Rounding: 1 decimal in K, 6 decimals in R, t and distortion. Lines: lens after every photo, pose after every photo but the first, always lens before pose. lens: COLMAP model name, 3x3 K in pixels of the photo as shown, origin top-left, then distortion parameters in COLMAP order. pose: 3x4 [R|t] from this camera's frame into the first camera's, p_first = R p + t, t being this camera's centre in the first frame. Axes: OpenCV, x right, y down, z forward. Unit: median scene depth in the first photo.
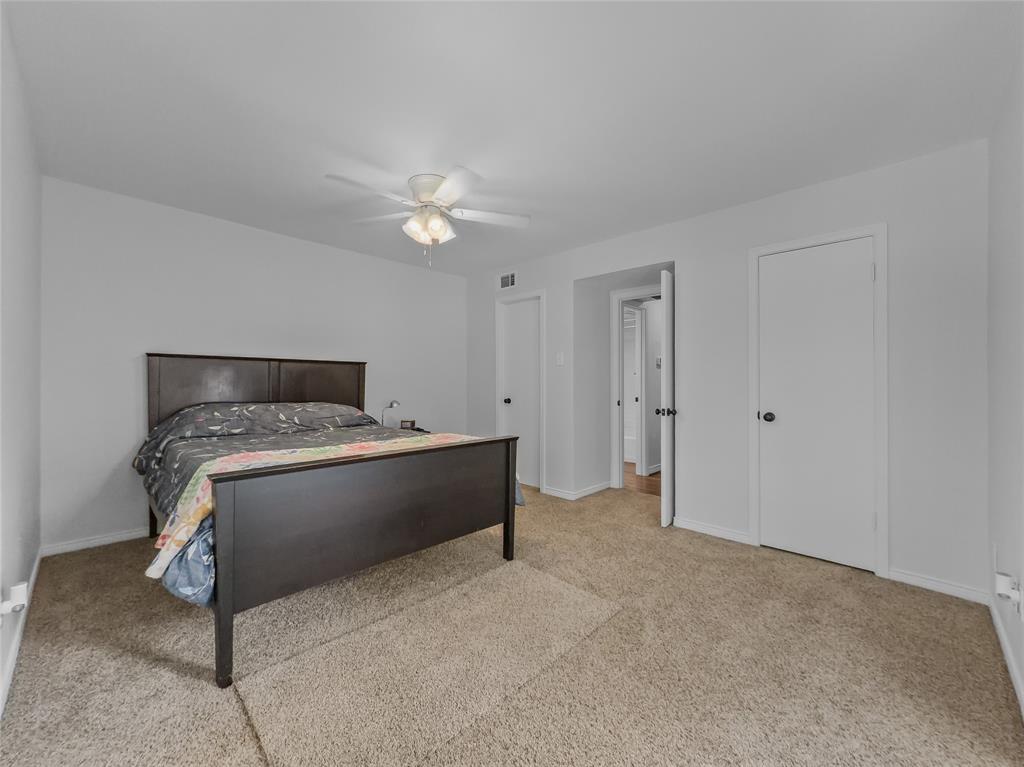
lens RADIAL K [[413.0, 0, 508.8], [0, 413.0, 364.0], [0, 0, 1]] dist [0.000923, 0.000128]
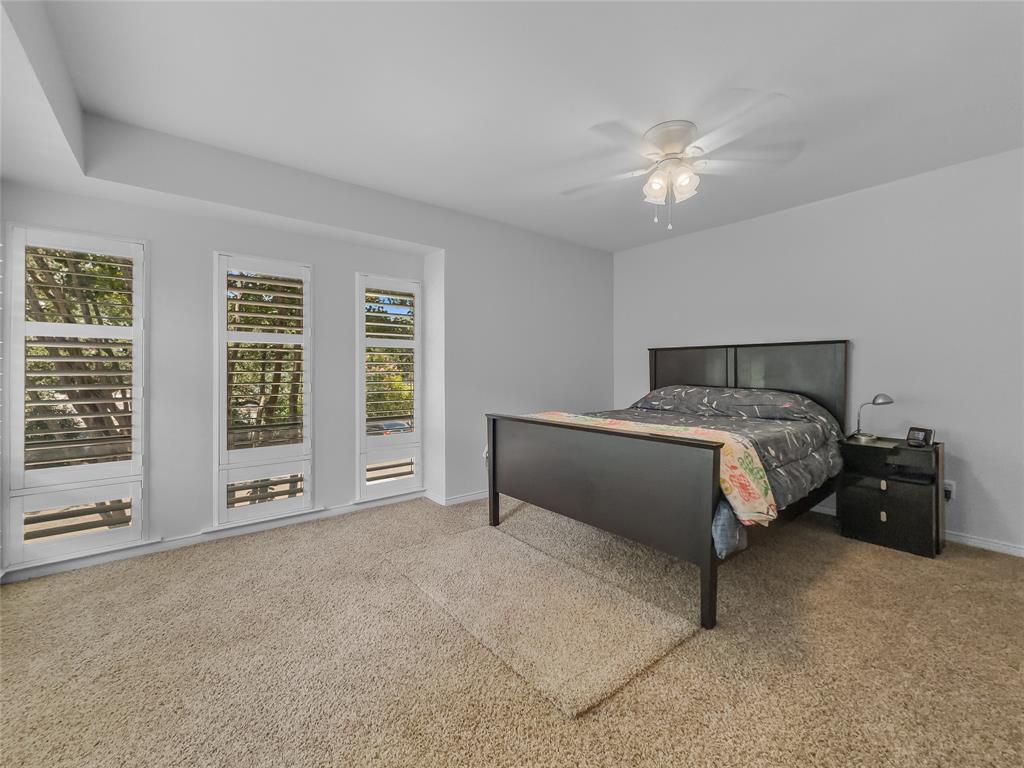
lens RADIAL K [[413.0, 0, 508.8], [0, 413.0, 364.5], [0, 0, 1]] dist [0.000923, 0.000128]
pose [[-0.119788, -0.016599, -0.992661, 0.629524], [0.048870, 0.998550, -0.022594, 0.037905], [0.991596, -0.051218, -0.118803, 0.679438]]
